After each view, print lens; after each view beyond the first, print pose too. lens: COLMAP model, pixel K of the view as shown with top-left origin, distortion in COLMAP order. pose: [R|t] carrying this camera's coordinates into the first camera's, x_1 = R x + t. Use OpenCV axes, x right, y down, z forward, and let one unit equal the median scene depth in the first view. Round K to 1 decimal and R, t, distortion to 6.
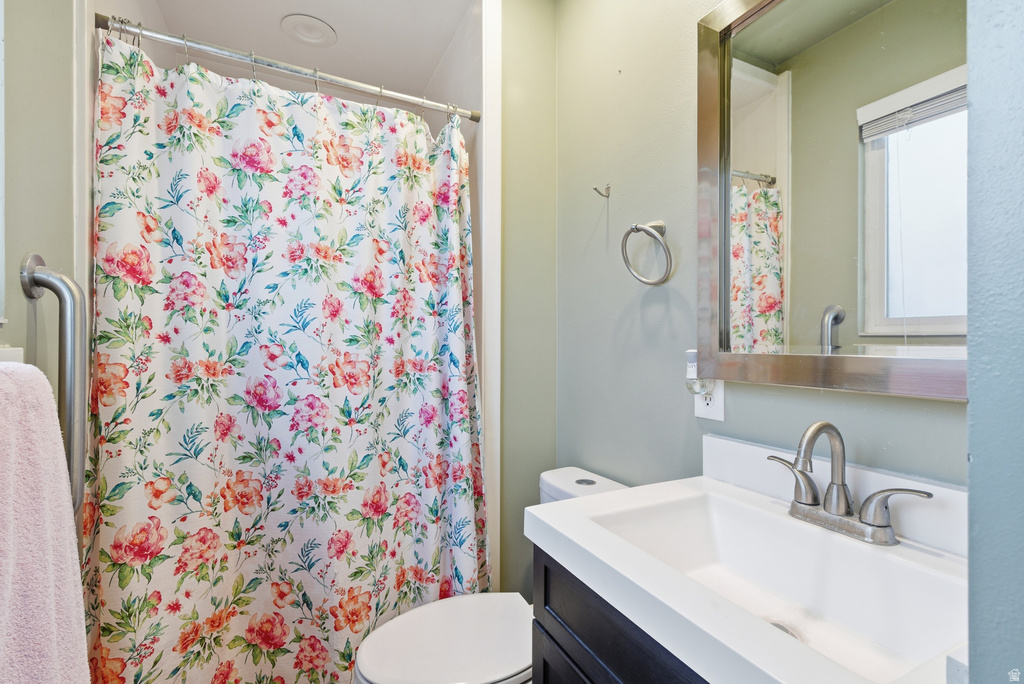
lens RADIAL K [[464.0, 0, 517.7], [0, 464.0, 341.1], [0, 0, 1]] dist [0.002917, 0.000287]
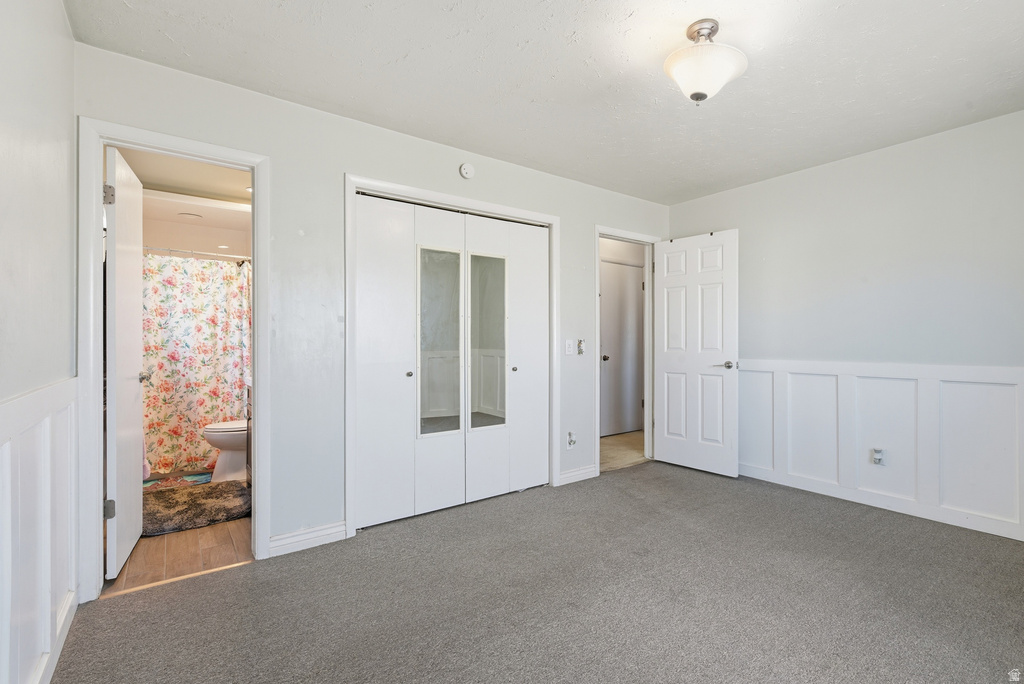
lens RADIAL K [[464.0, 0, 517.7], [0, 464.0, 341.1], [0, 0, 1]] dist [0.002917, 0.000287]
pose [[0.984128, -0.001239, 0.177457, 1.174481], [0.000809, 0.999997, 0.002495, 0.006575], [-0.177459, -0.002312, 0.984125, -2.487441]]
